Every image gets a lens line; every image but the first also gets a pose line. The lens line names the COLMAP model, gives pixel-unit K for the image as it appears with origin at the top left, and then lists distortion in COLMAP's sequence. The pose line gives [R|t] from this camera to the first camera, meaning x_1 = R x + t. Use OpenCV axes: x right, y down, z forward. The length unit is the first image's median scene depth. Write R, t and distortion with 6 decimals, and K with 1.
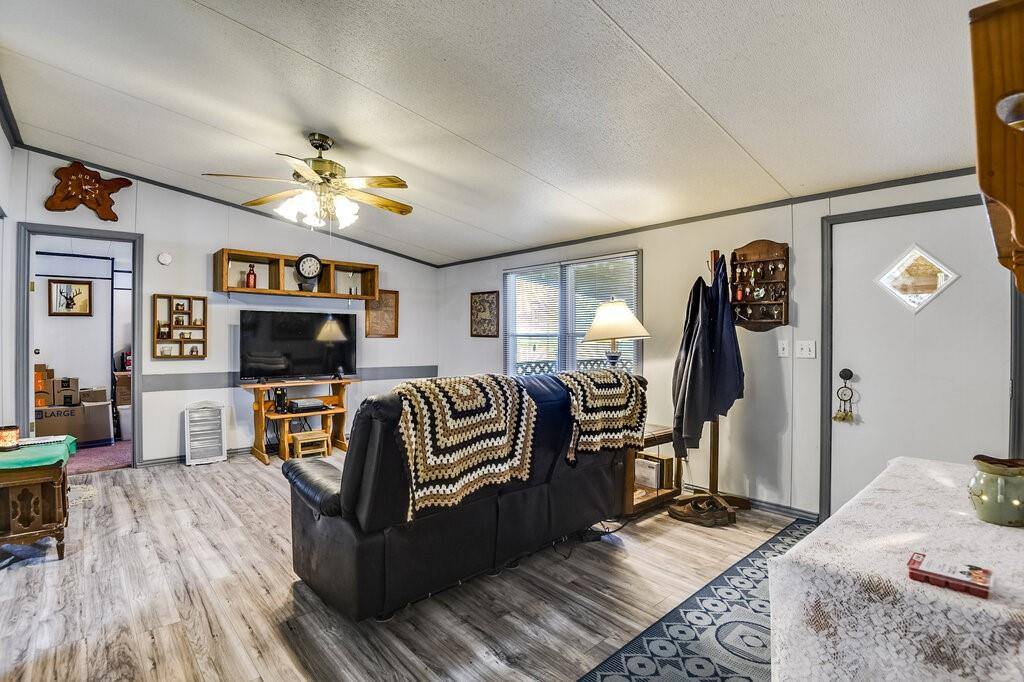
lens RADIAL K [[489.1, 0, 513.0], [0, 489.1, 339.4], [0, 0, 1]] dist [-0.033488, -0.001182]
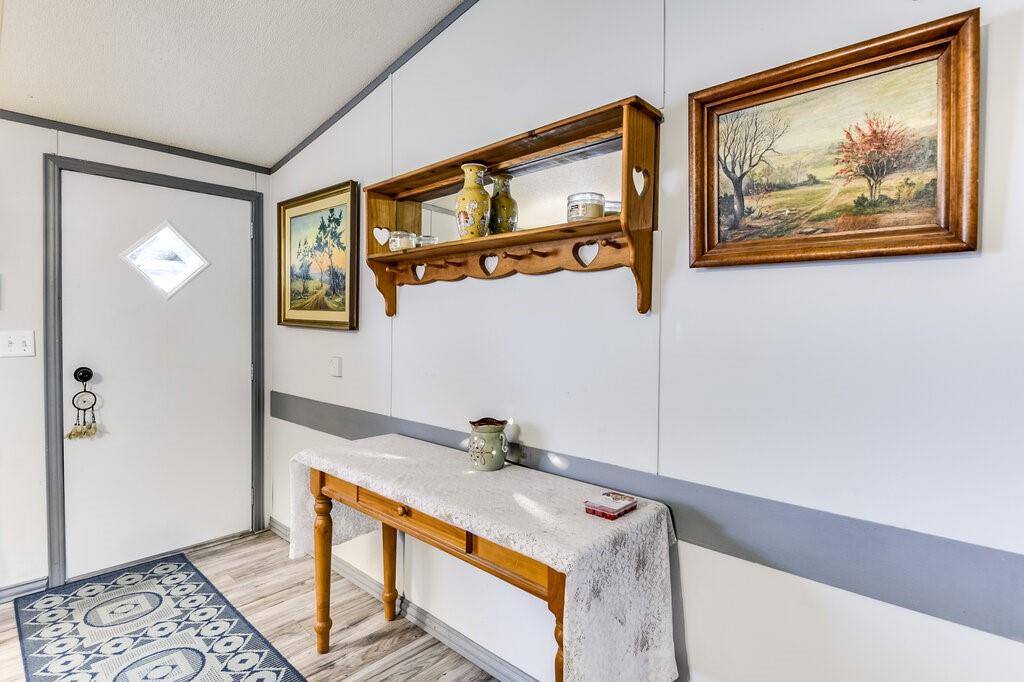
lens RADIAL K [[501.7, 0, 508.1], [0, 501.7, 333.8], [0, 0, 1]] dist [-0.018638, -0.000961]
pose [[-0.079019, -0.022863, 0.996611, -0.124581], [0.002388, 0.999730, 0.023124, -0.006981], [-0.996870, 0.004207, -0.078943, 0.375932]]
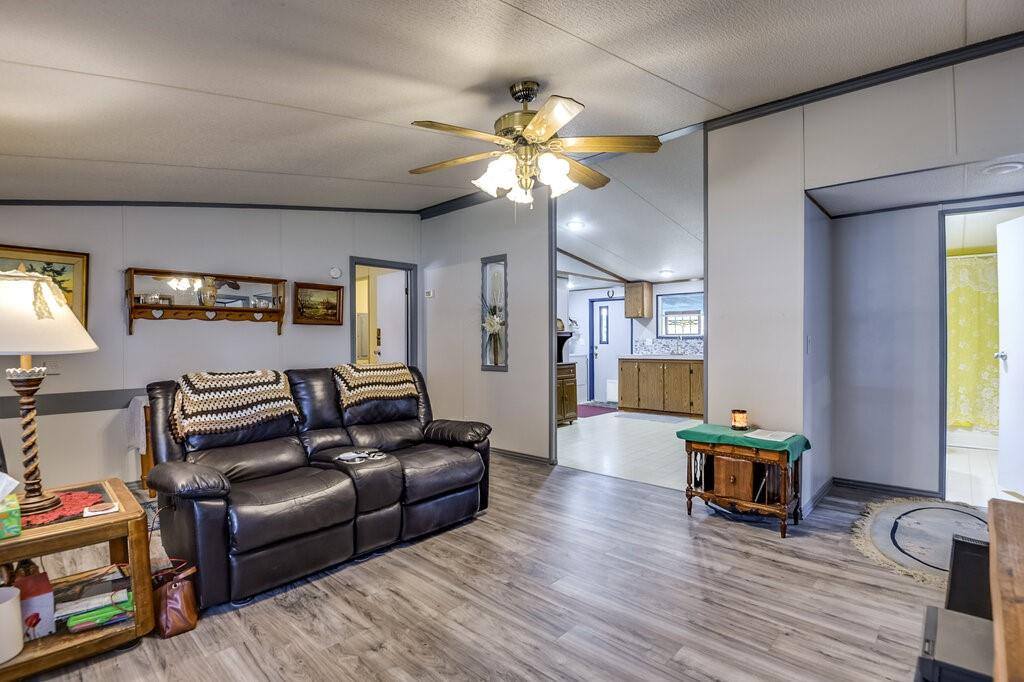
lens RADIAL K [[489.1, 0, 512.2], [0, 489.1, 340.4], [0, 0, 1]] dist [-0.033488, -0.001182]
pose [[-0.996431, 0.005394, -0.084242, -0.302510], [0.004351, 0.999912, 0.012557, -0.011619], [0.084302, 0.012146, -0.996366, 1.753162]]
